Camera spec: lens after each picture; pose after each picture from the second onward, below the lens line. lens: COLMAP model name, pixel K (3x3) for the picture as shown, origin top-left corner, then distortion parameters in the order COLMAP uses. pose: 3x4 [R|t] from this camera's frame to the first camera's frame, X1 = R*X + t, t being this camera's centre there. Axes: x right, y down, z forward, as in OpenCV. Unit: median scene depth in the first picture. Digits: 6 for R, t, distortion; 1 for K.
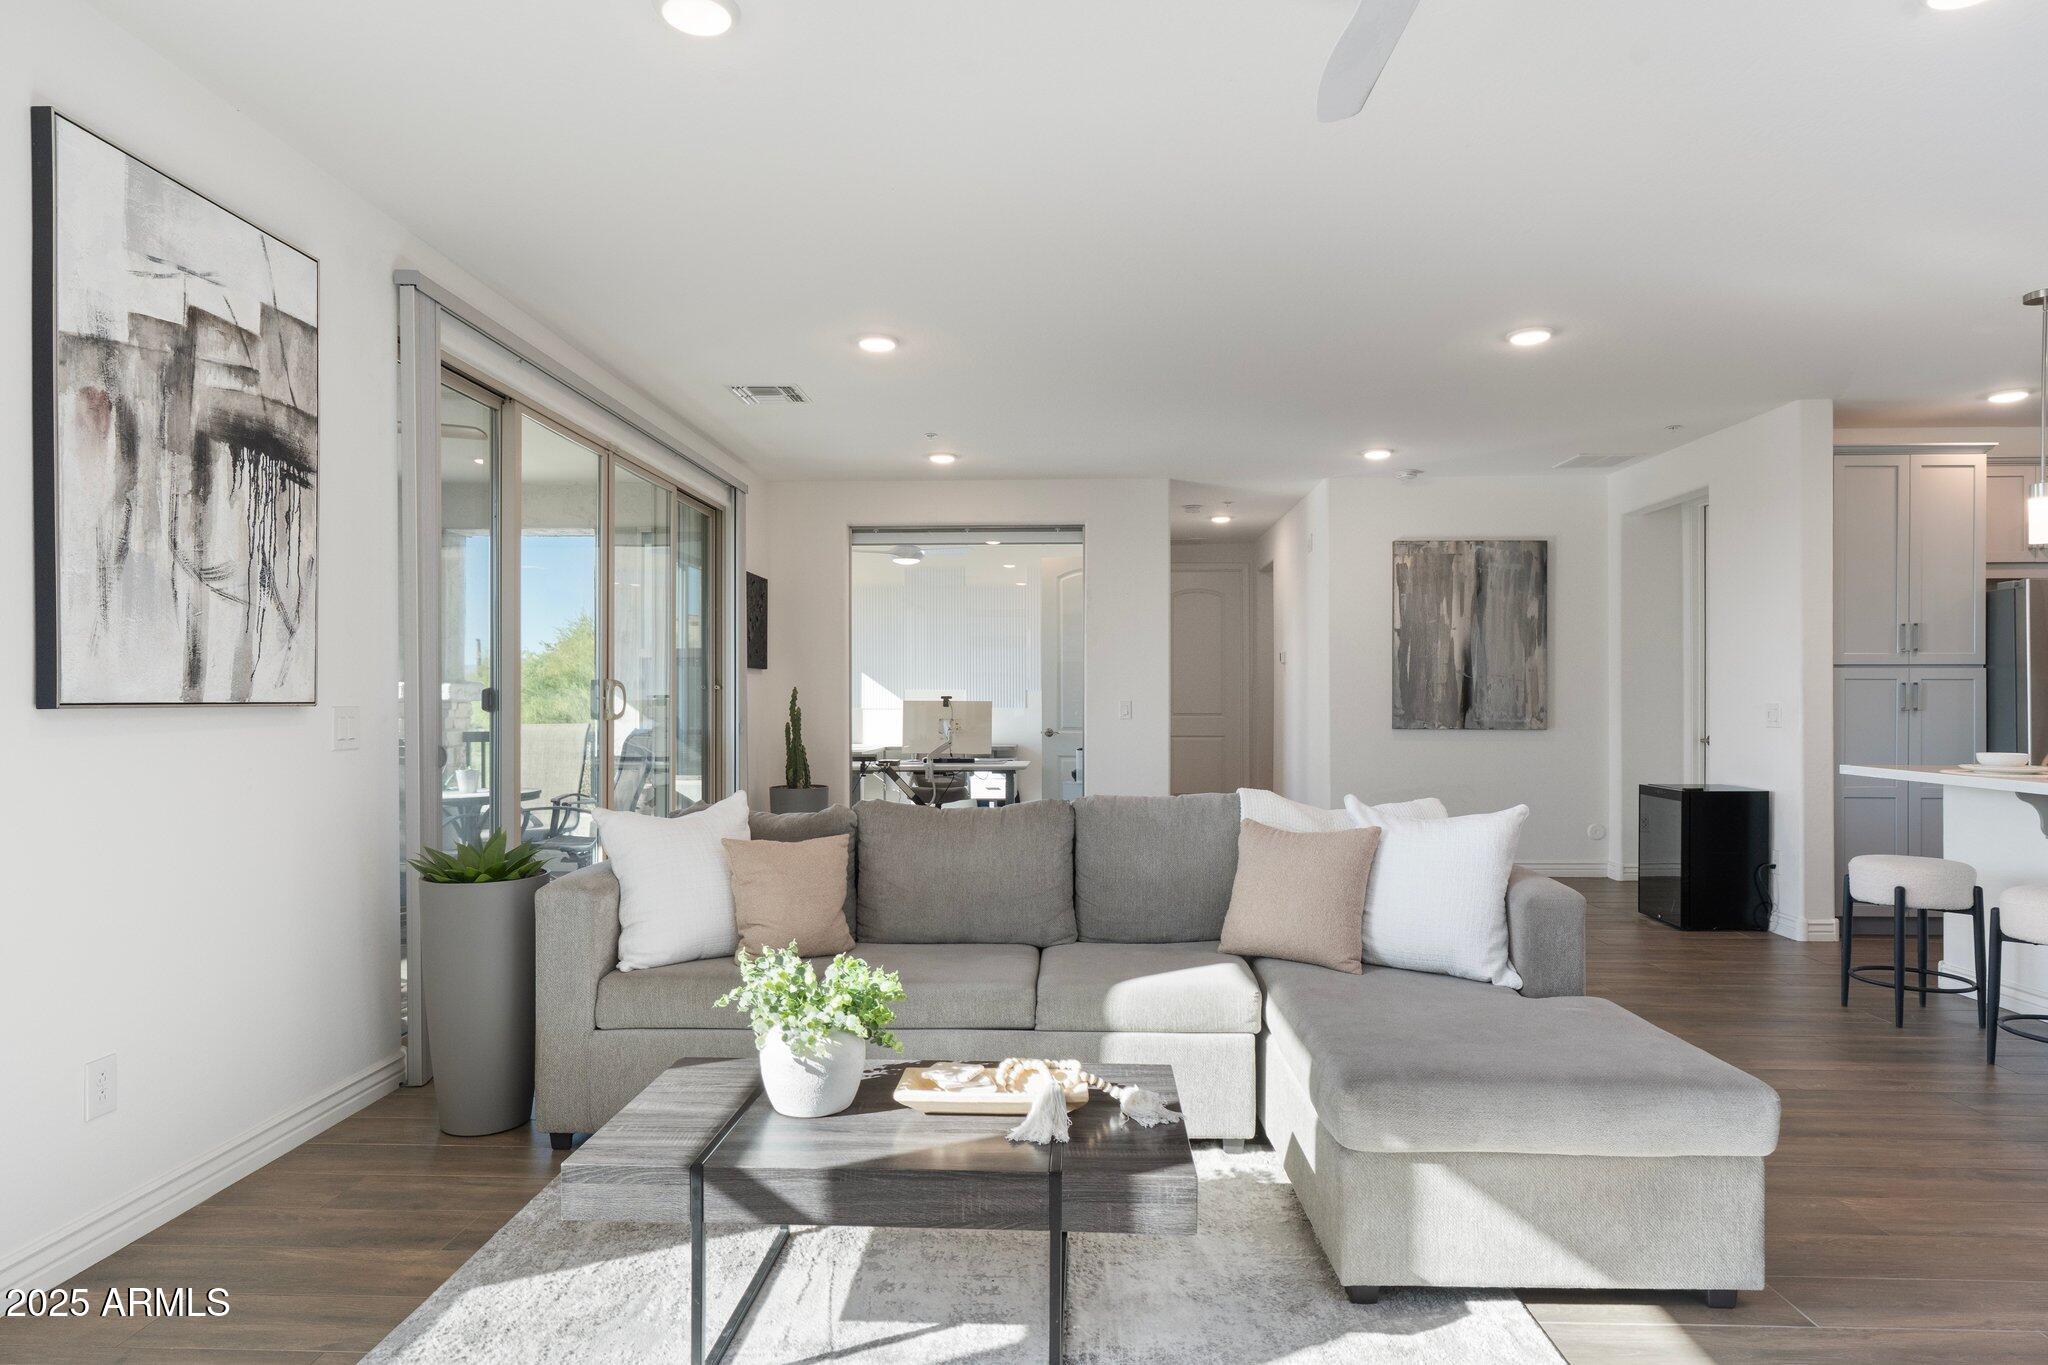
lens RADIAL K [[1164.9, 0, 1027.2], [0, 1164.9, 696.2], [0, 0, 1]] dist [0.000303, 0.001409]
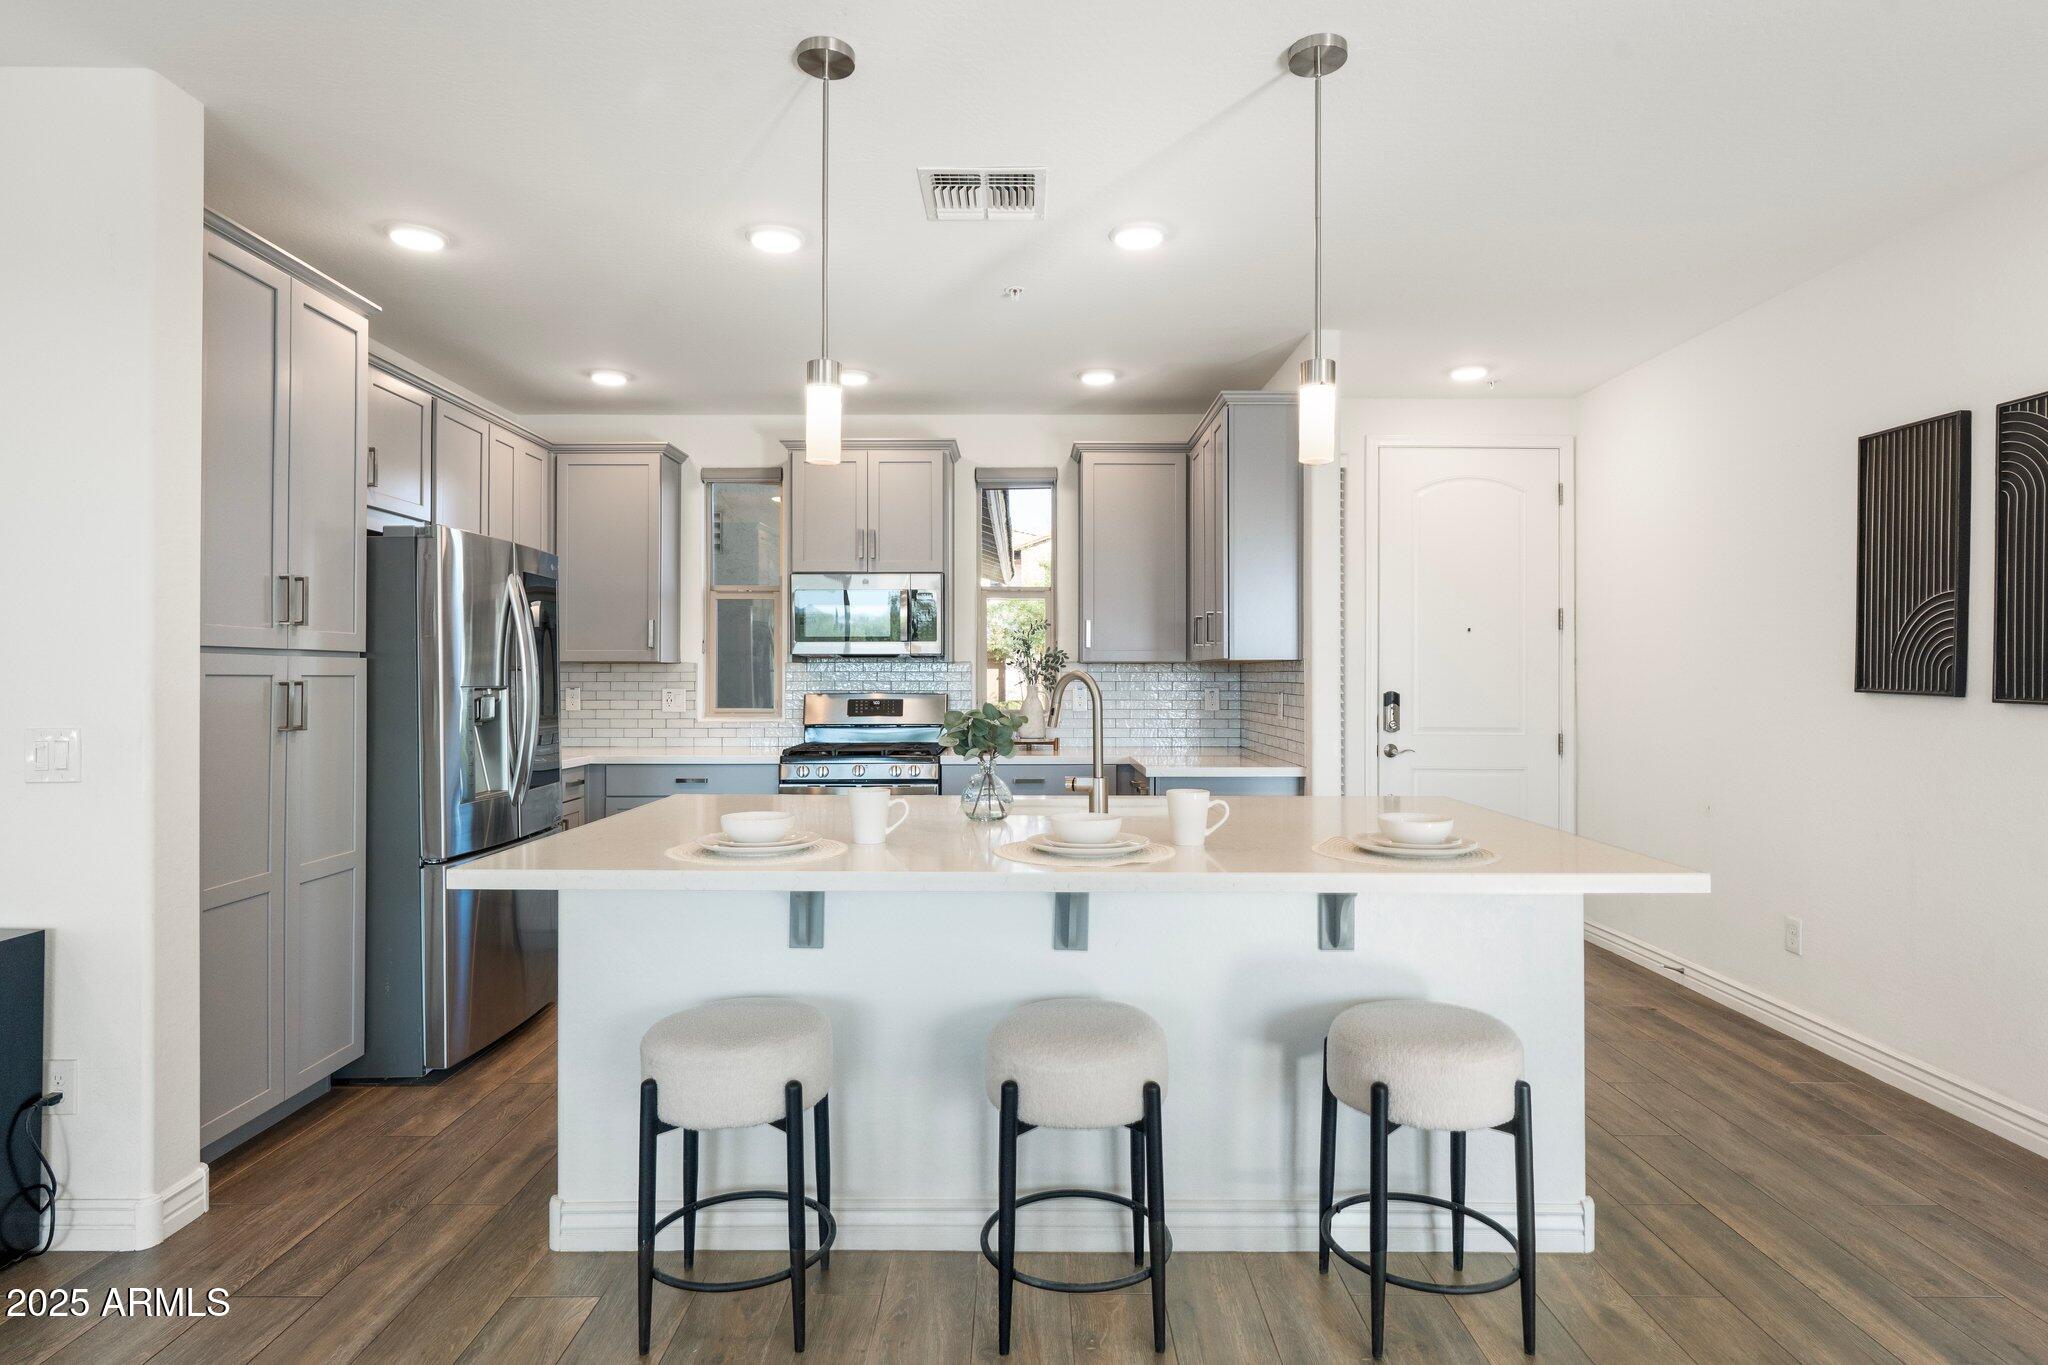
lens RADIAL K [[1095.3, 0, 1015.1], [0, 1095.3, 664.7], [0, 0, 1]] dist [-0.000808, -0.000610]
pose [[-0.034317, 0.010692, 0.999354, 0.164381], [-0.002376, 0.999939, -0.010780, -0.011184], [-0.999408, -0.002745, -0.034289, 0.502082]]
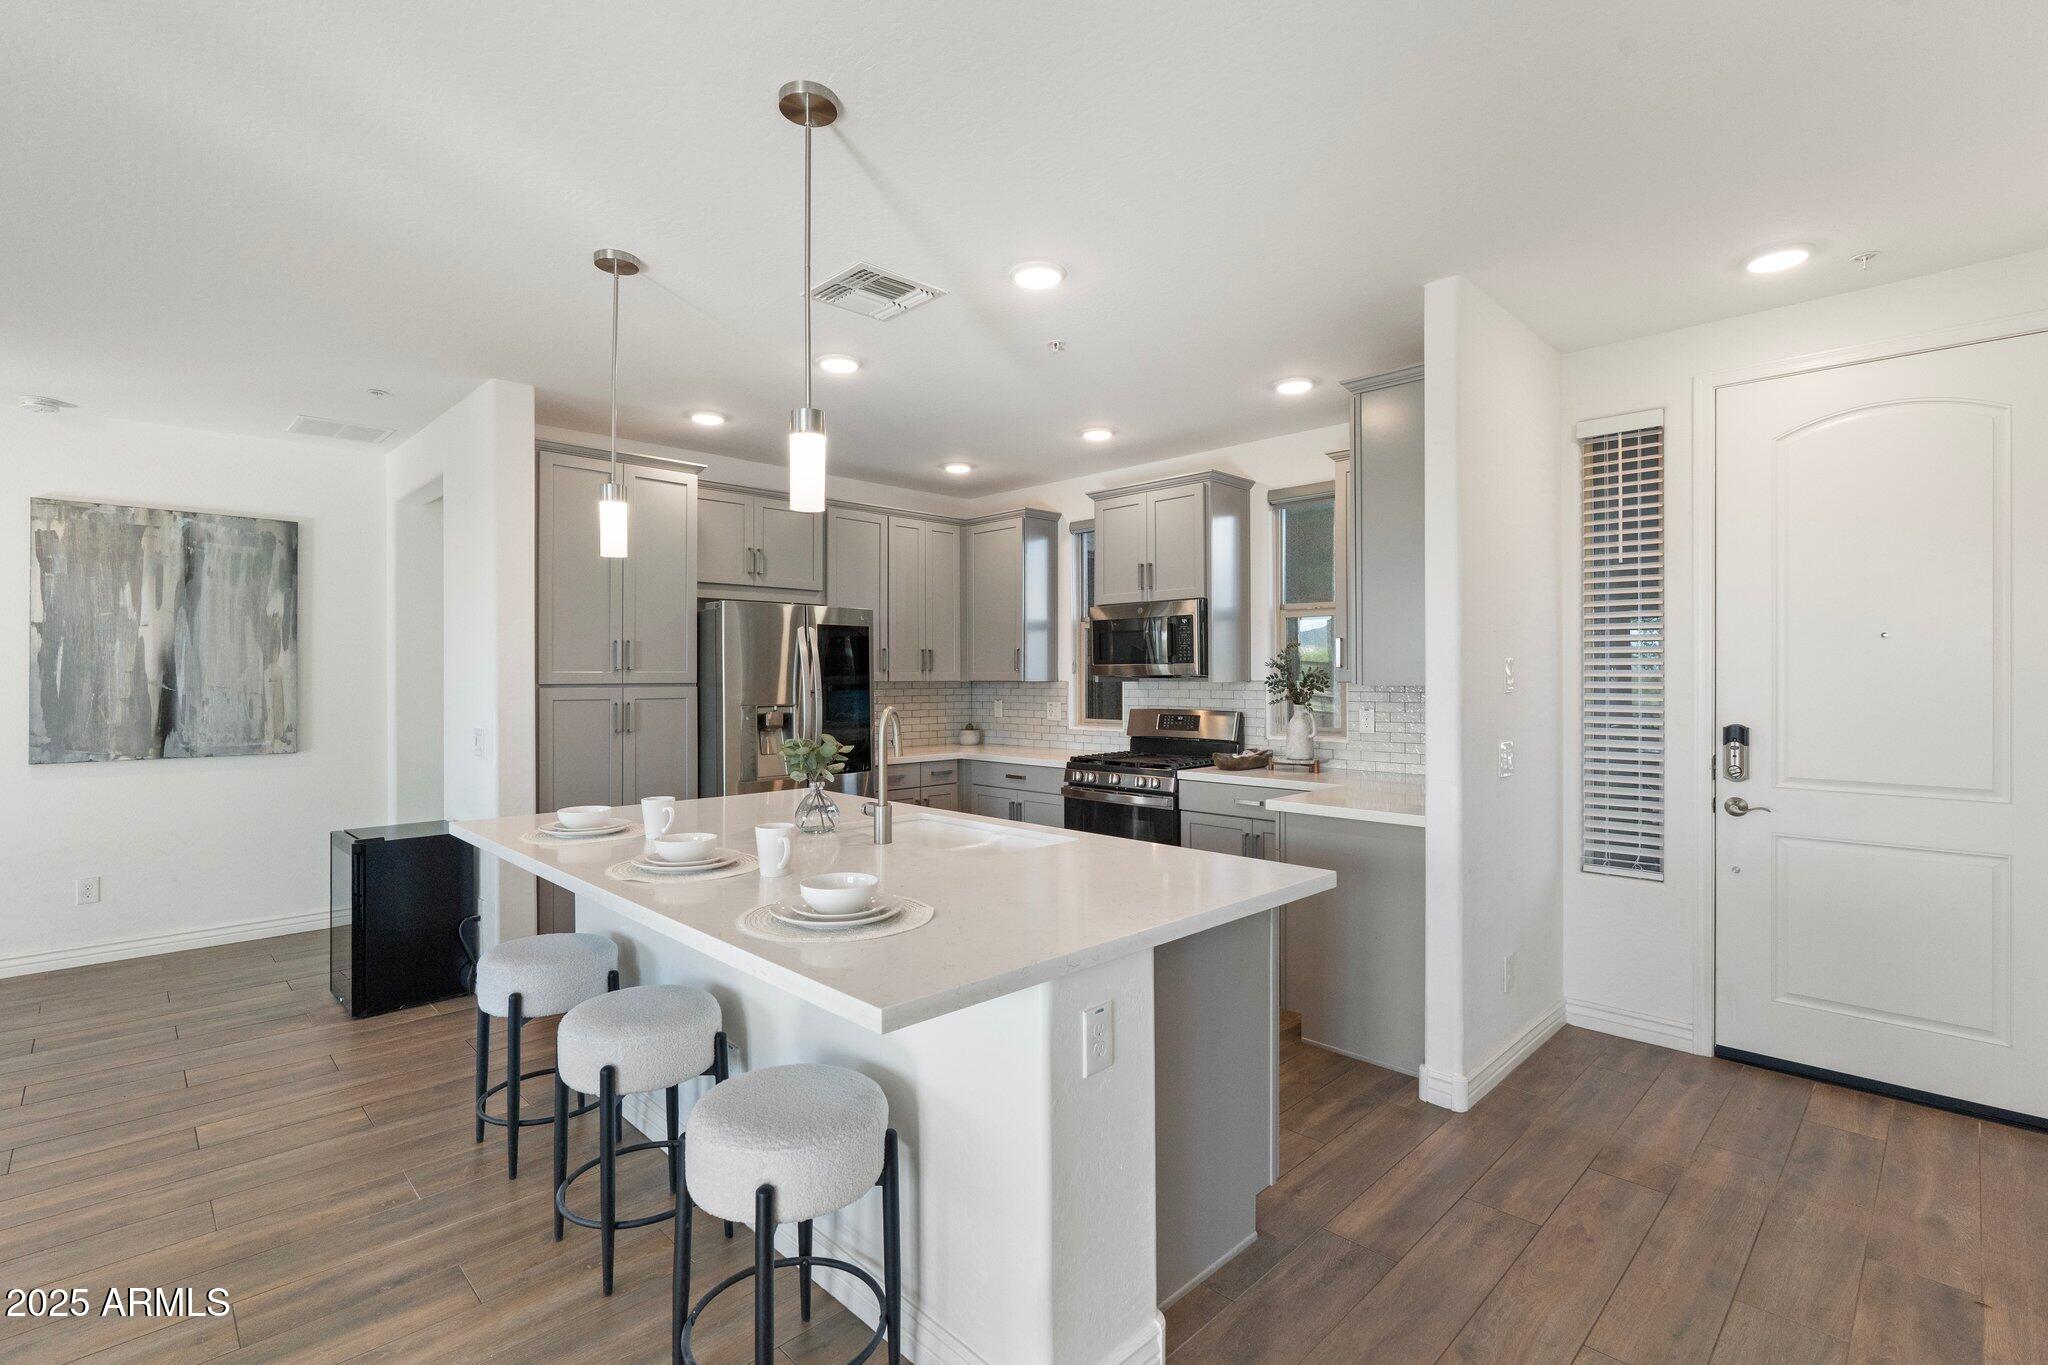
lens RADIAL K [[936.6, 0, 1012.9], [0, 936.6, 673.1], [0, 0, 1]] dist [-0.000456, 0.000590]
pose [[0.690444, 0.000494, 0.723386, 0.317456], [0.001605, 0.999996, -0.002215, -0.025119], [-0.723384, 0.002690, 0.690441, 0.181354]]
